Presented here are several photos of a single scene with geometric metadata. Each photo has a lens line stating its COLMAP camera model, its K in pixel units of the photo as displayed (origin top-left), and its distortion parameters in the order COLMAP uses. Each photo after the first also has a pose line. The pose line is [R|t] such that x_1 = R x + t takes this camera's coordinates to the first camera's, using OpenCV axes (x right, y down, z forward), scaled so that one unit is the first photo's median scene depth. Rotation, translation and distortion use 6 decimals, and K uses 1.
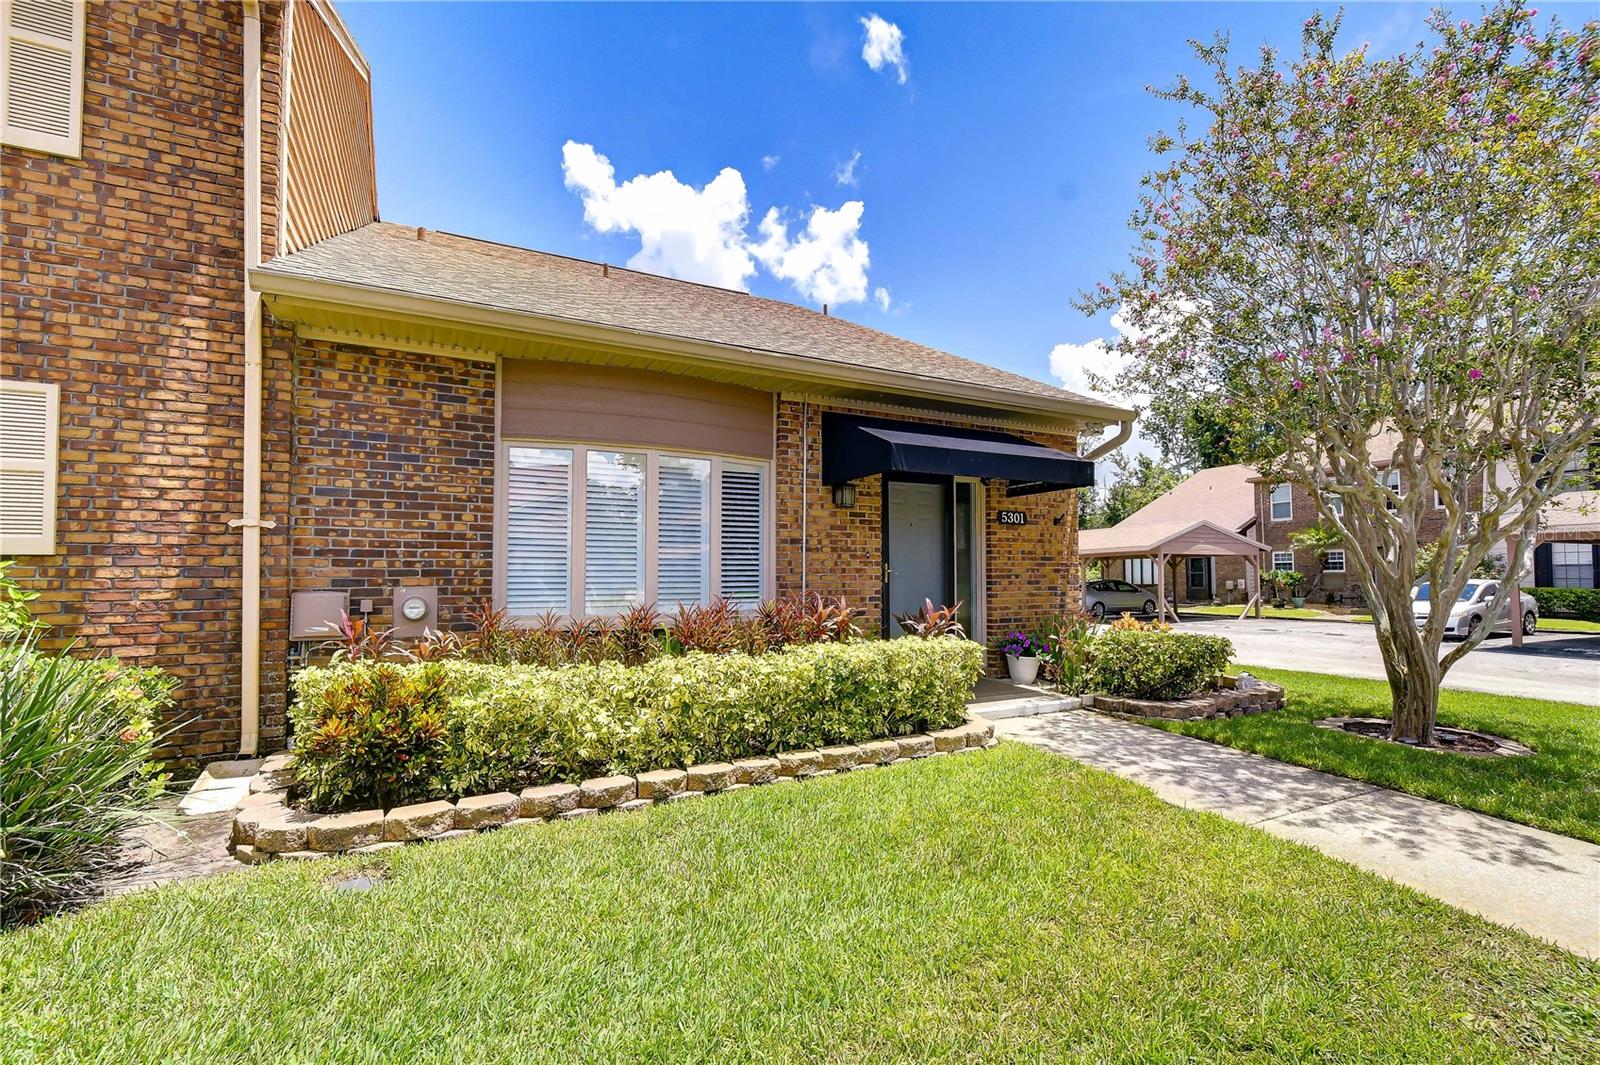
lens RADIAL K [[709.1, 0, 802.5], [0, 709.1, 557.7], [0, 0, 1]] dist [-0.011666, 0.000171]
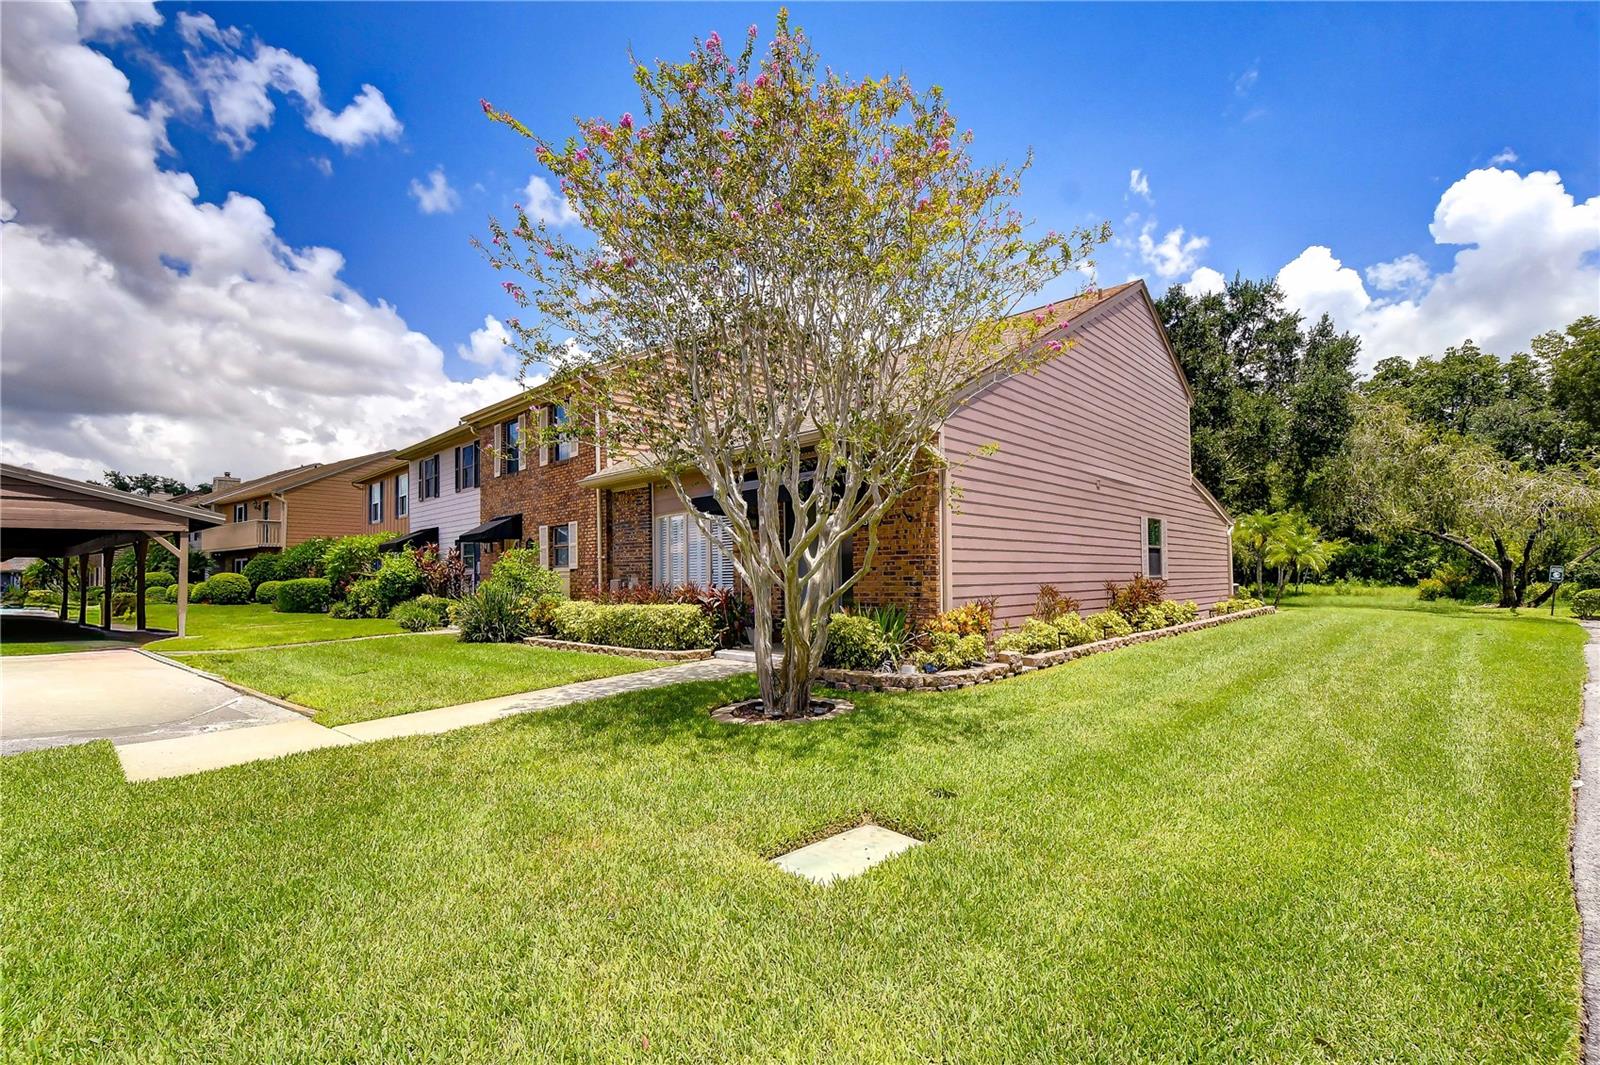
lens RADIAL K [[709.1, 0, 802.5], [0, 709.1, 557.7], [0, 0, 1]] dist [-0.011666, 0.000171]
pose [[0.294175, -0.026328, -0.955389, 1.401222], [0.040758, 0.999057, -0.014982, 0.020899], [0.954882, -0.034532, 0.294971, 0.523913]]
